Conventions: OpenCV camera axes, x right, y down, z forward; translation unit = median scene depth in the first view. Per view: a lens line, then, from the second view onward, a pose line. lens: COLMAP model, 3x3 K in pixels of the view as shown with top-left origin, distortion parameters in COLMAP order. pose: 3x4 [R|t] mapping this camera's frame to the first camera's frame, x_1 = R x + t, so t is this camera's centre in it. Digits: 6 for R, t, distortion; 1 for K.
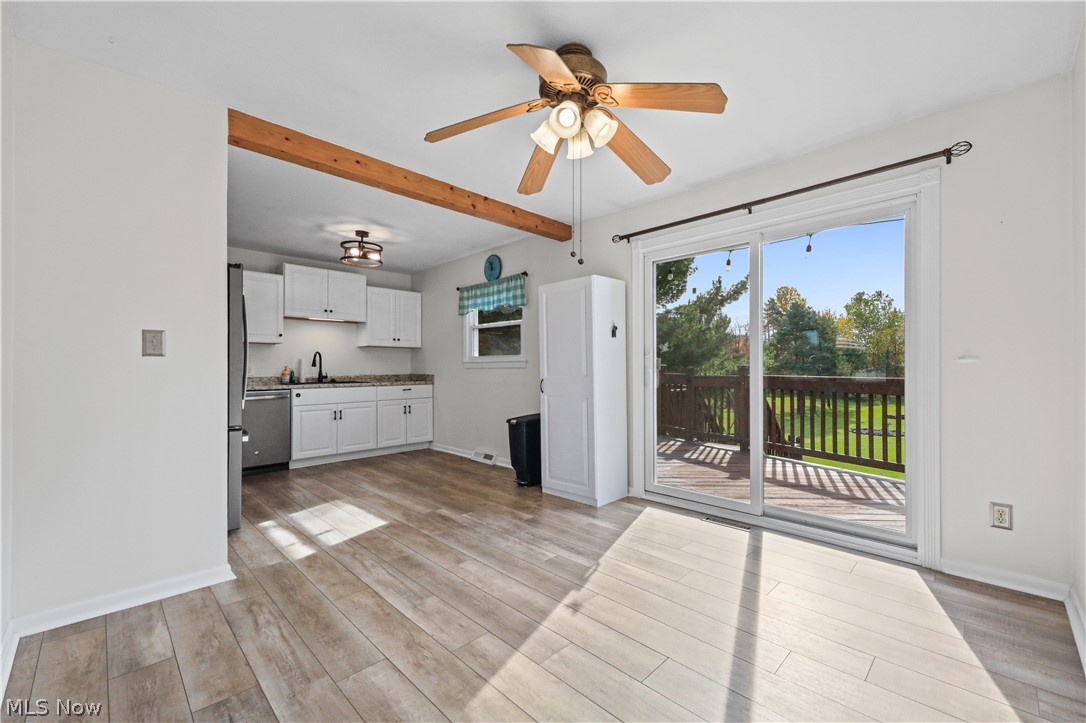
lens RADIAL K [[448.3, 0, 553.6], [0, 448.3, 366.3], [0, 0, 1]] dist [0.025543, -0.000136]
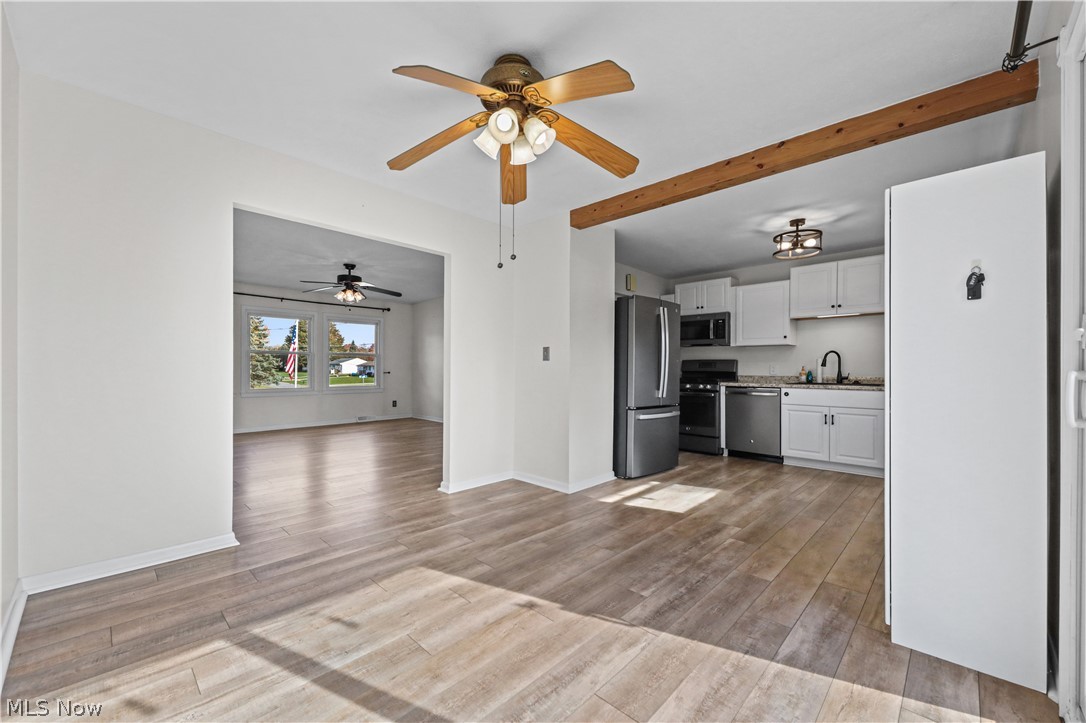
lens RADIAL K [[433.5, 0, 539.5], [0, 433.5, 369.2], [0, 0, 1]] dist [0.001647, -0.000028]
pose [[-0.003565, 0.006741, -0.999971, 0.643546], [-0.001155, 0.999977, 0.006746, 0.001424], [0.999993, 0.001179, -0.003558, 0.658224]]
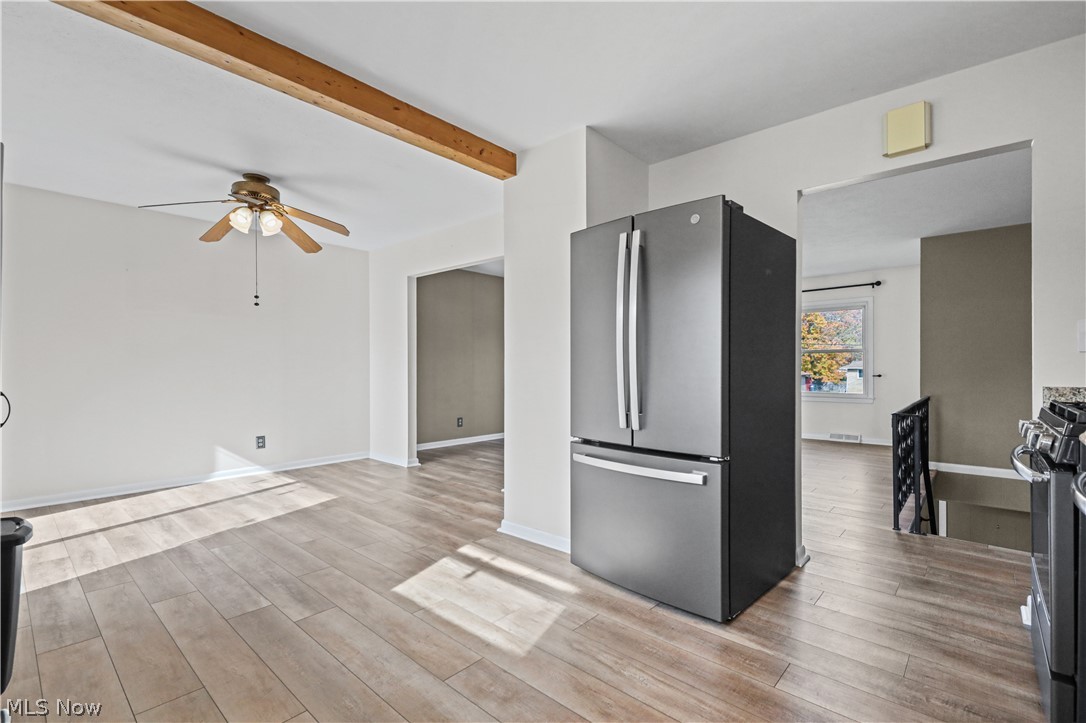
lens RADIAL K [[485.7, 0, 545.0], [0, 485.7, 367.7], [0, 0, 1]] dist [0.002334, -0.006150]
pose [[-0.998750, -0.000228, -0.049988, -0.559362], [-0.000158, 0.999999, -0.001388, 0.011609], [0.049988, -0.001378, -0.998749, 1.727577]]
